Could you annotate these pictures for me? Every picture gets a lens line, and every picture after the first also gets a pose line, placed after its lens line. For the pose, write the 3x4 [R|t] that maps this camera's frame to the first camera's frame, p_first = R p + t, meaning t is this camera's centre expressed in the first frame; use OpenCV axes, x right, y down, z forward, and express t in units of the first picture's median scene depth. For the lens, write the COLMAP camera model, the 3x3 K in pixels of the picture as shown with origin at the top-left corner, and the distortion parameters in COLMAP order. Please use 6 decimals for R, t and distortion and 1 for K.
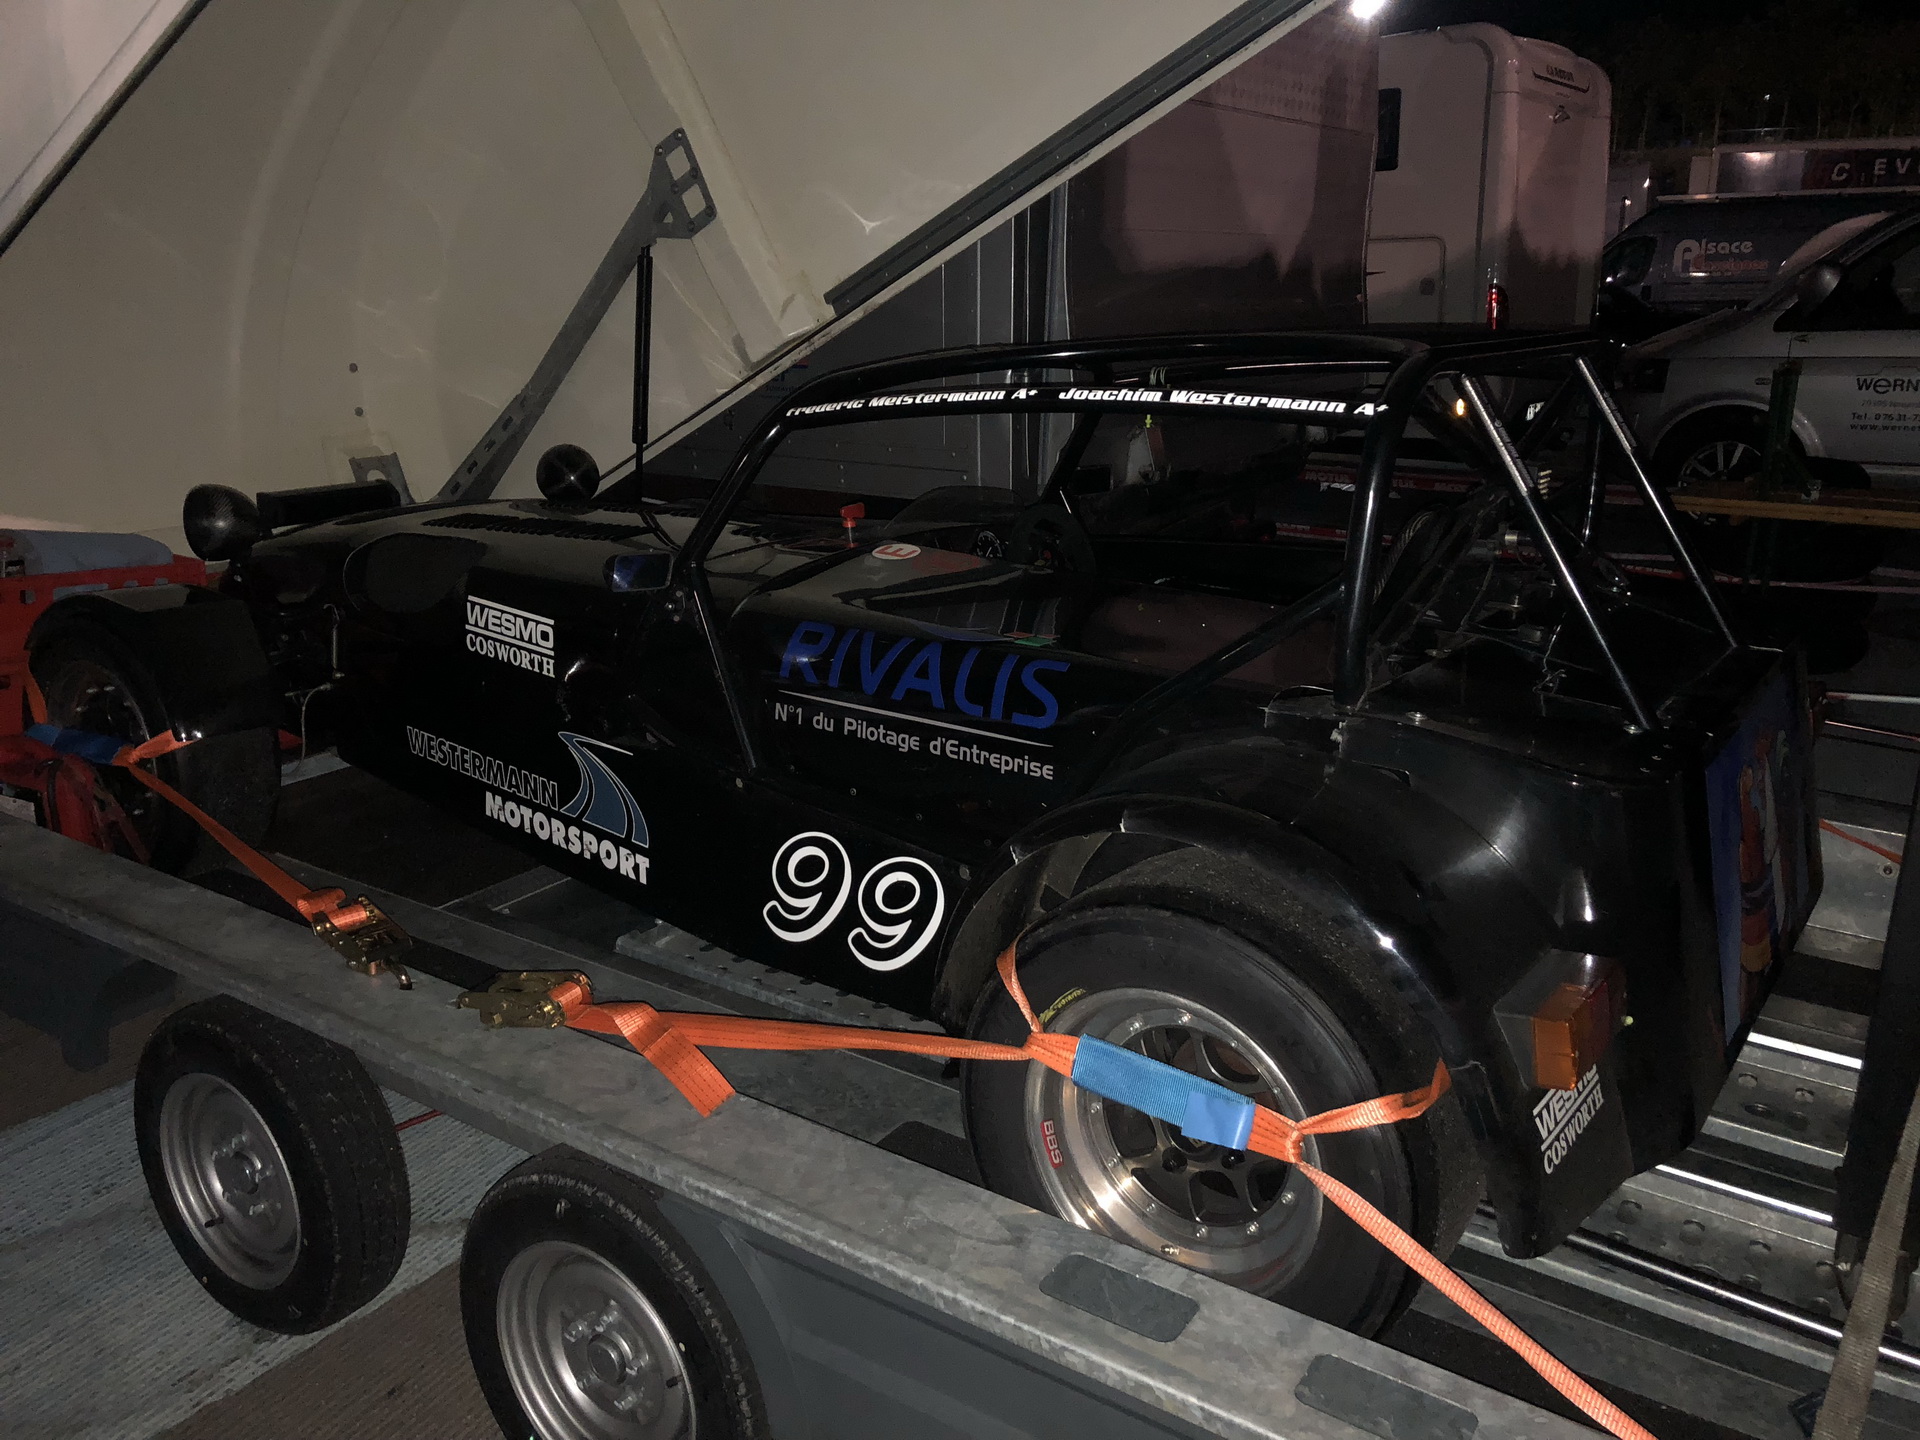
lens RADIAL K [[1599.3, 0, 958.2], [0, 1599.3, 714.3], [0, 0, 1]] dist [0.024001, -0.001732]
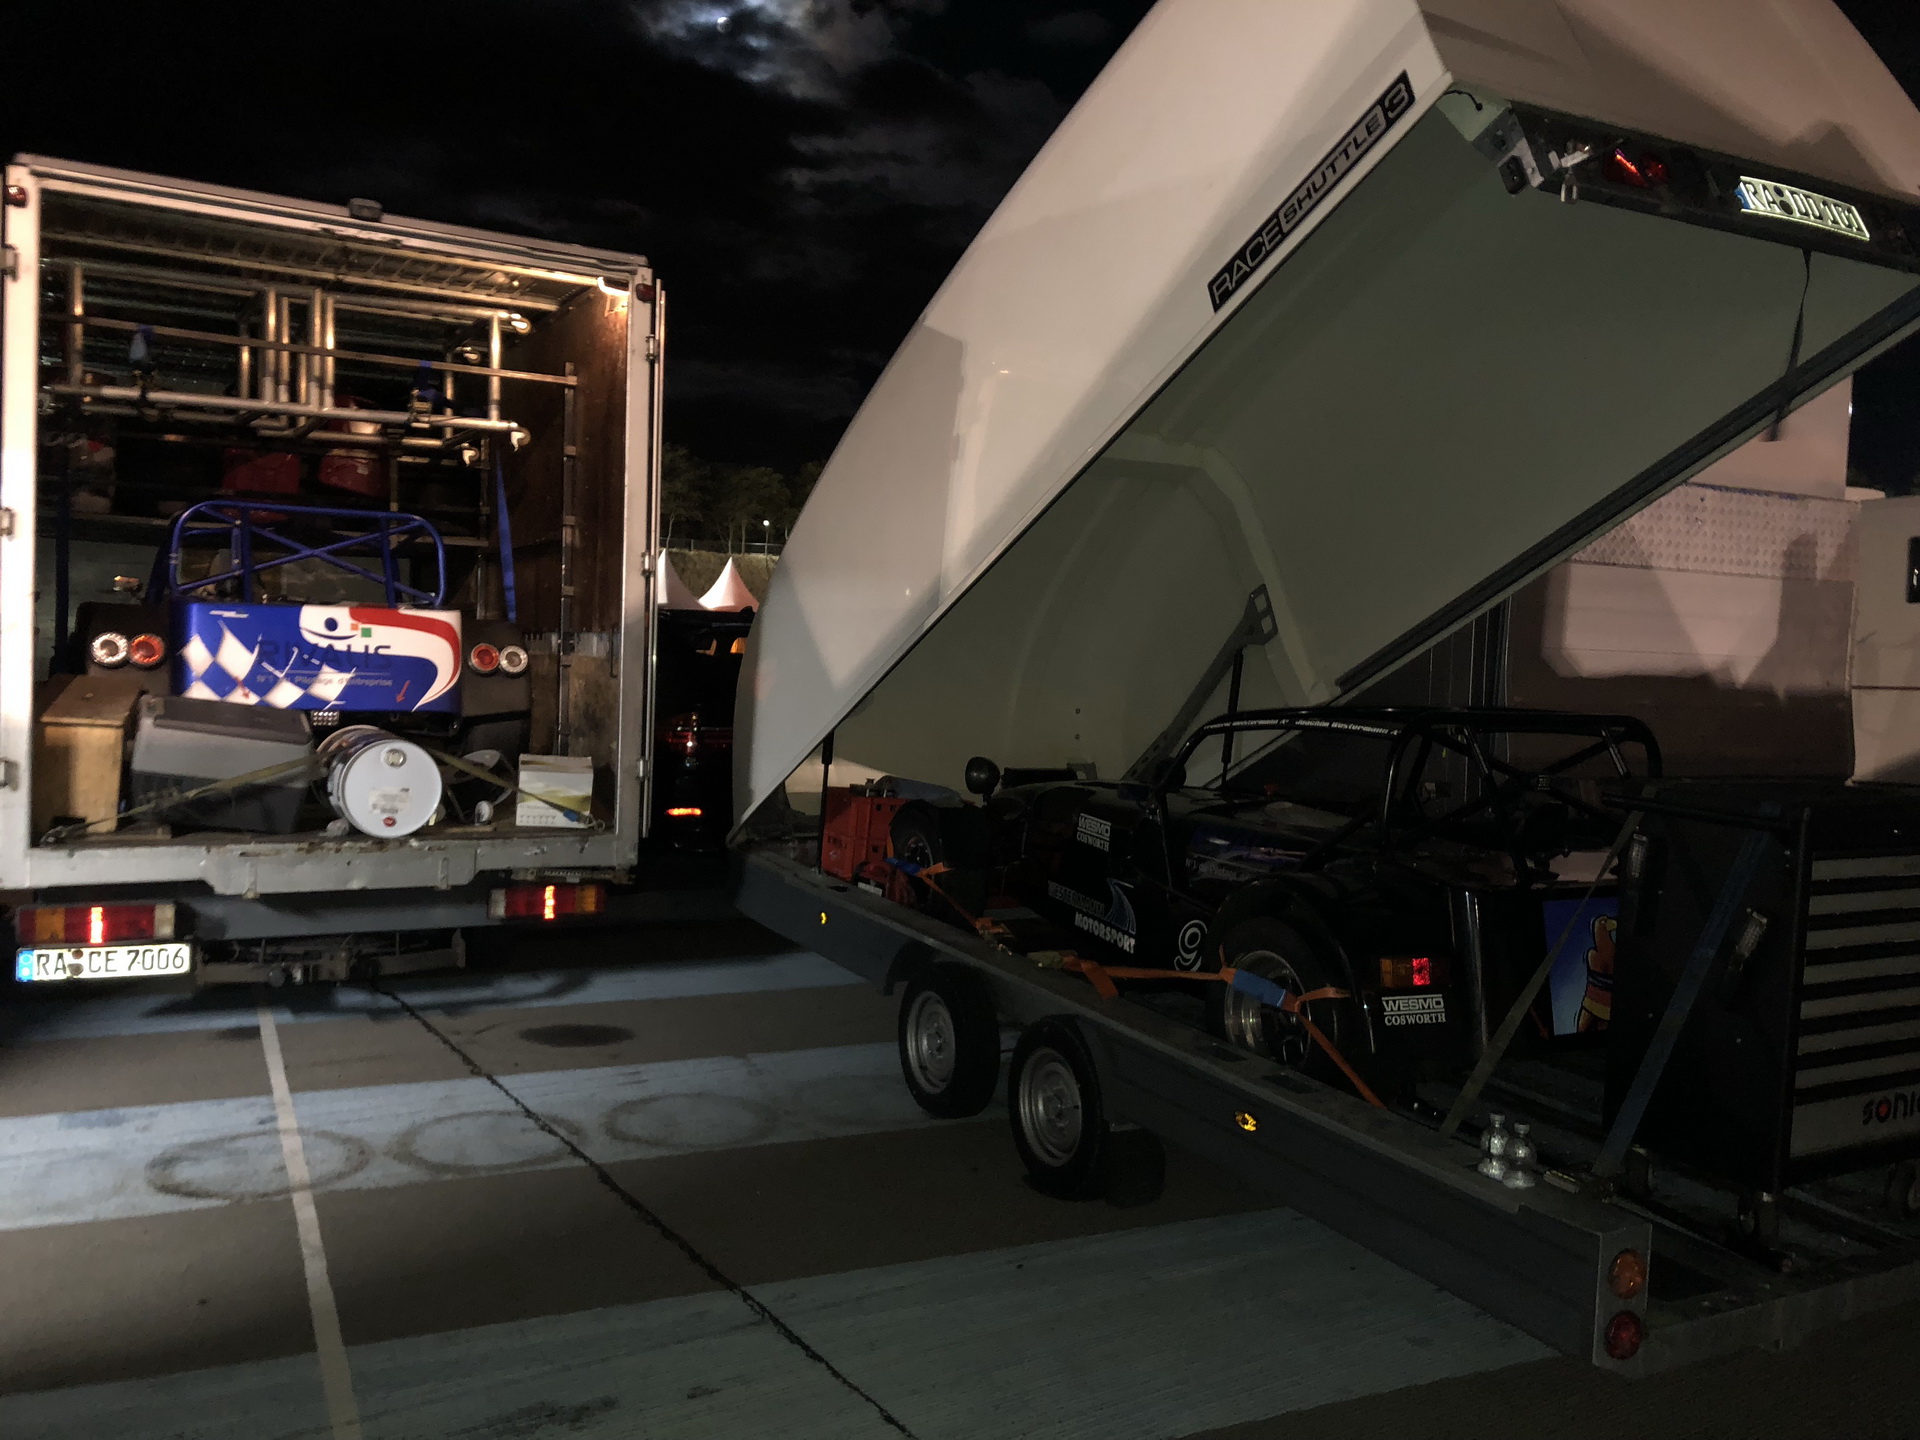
lens RADIAL K [[1599.3, 0, 962.7], [0, 1599.3, 721.2], [0, 0, 1]] dist [0.024001, -0.001732]
pose [[0.885010, 0.057683, -0.461984, 0.499981], [-0.160958, 0.969016, -0.187352, 0.220255], [0.436863, 0.240169, 0.866874, -0.865727]]
